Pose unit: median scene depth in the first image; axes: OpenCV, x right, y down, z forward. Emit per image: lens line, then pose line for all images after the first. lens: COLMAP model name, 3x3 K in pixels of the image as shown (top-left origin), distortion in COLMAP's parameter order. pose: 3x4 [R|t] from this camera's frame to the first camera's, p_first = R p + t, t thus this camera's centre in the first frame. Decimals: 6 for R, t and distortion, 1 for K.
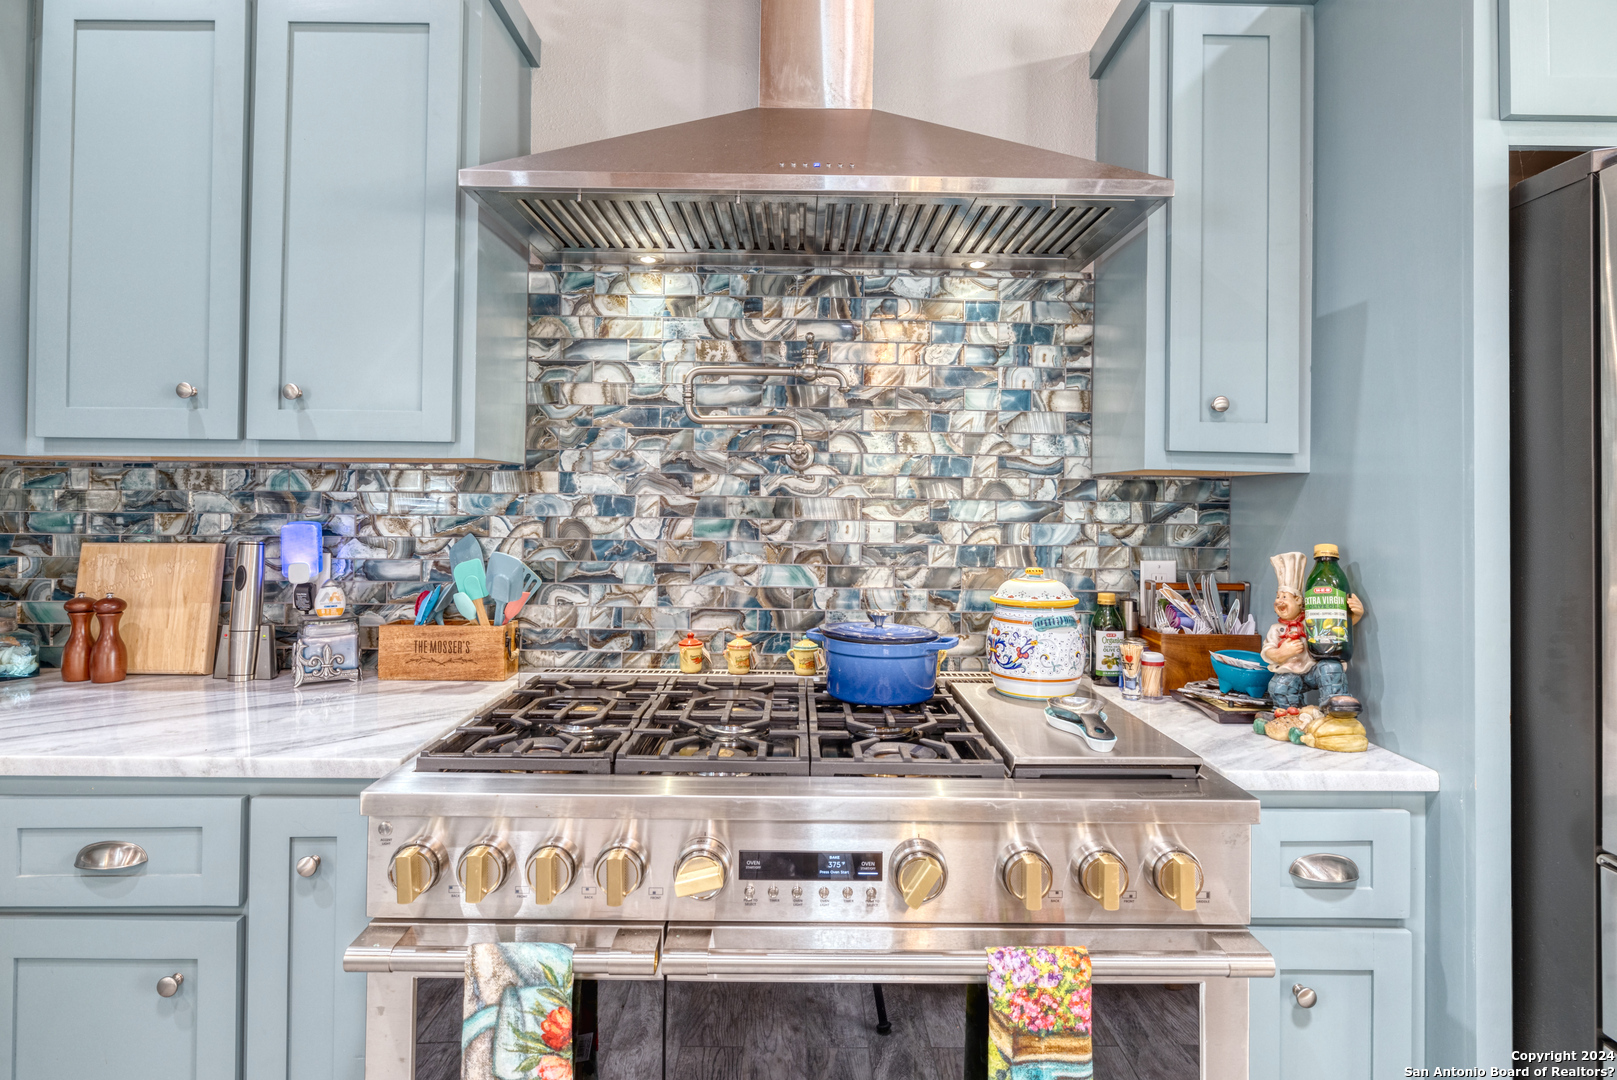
lens RADIAL K [[707.1, 0, 802.9], [0, 707.1, 506.8], [0, 0, 1]] dist [-0.001740, -0.000190]
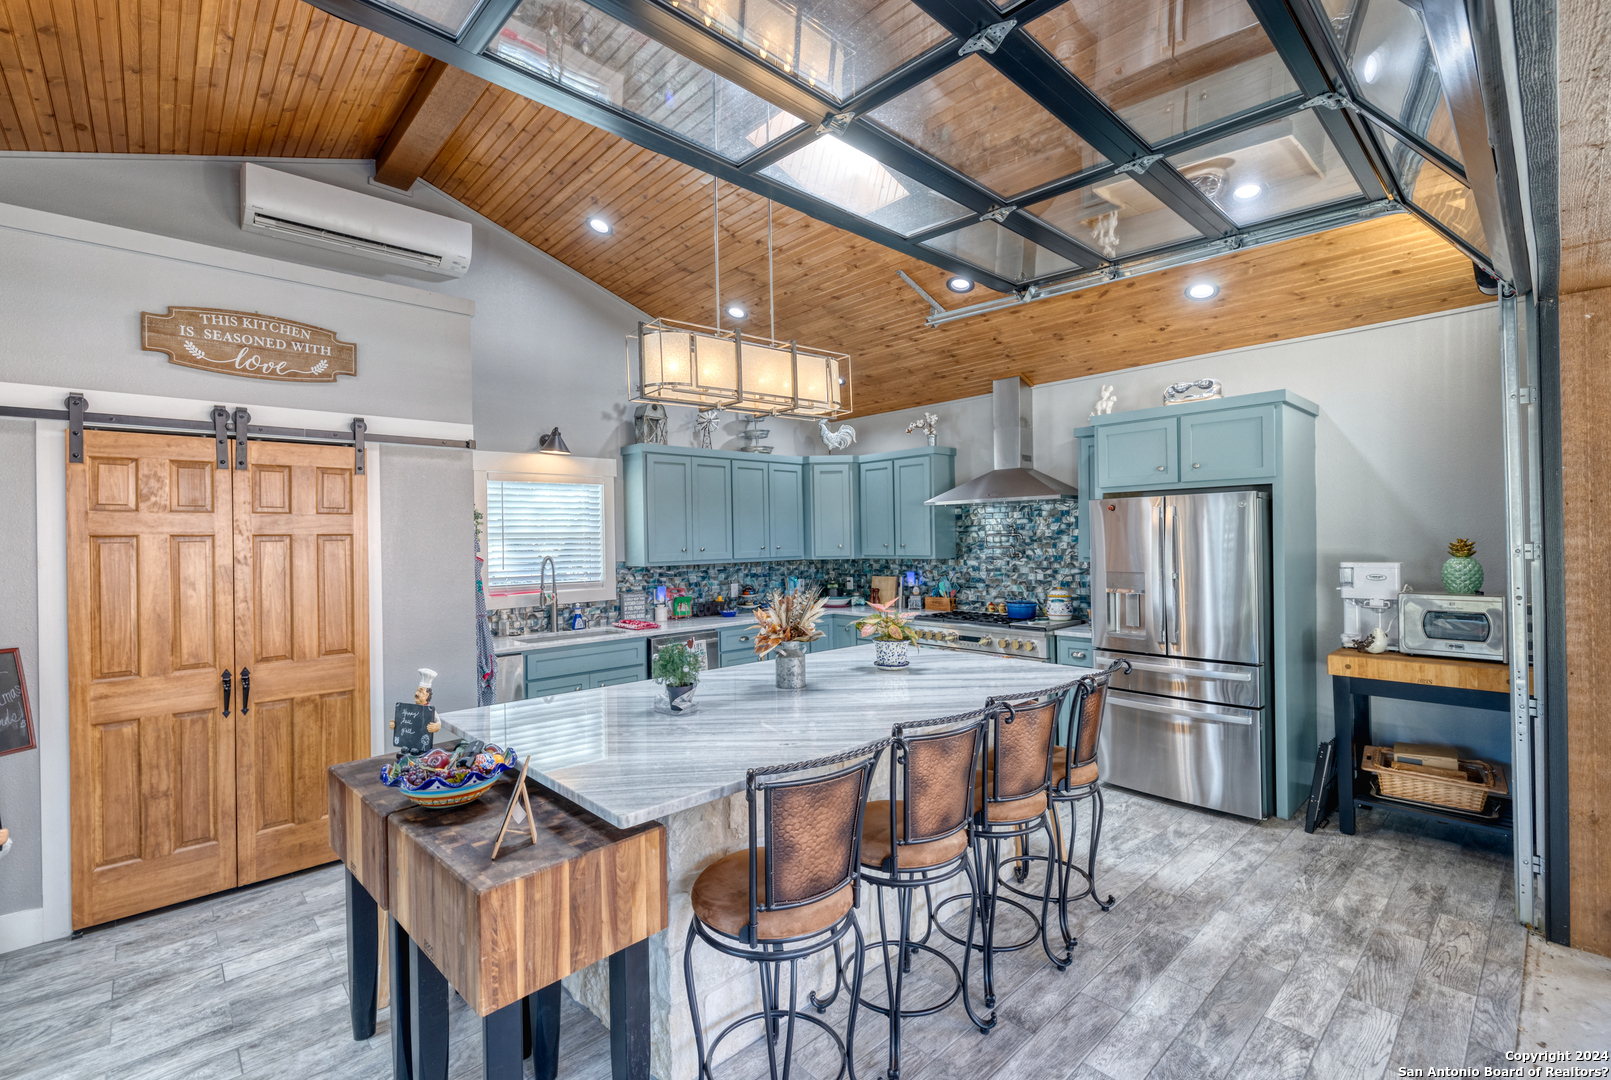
lens RADIAL K [[702.4, 0, 805.5], [0, 702.4, 540.0], [0, 0, 1]] dist [-0.000462, -0.000039]
pose [[0.678382, -0.020226, -0.734431, 1.912335], [0.023196, 0.999712, -0.006106, -0.154968], [0.734343, -0.012893, 0.678656, -2.268318]]
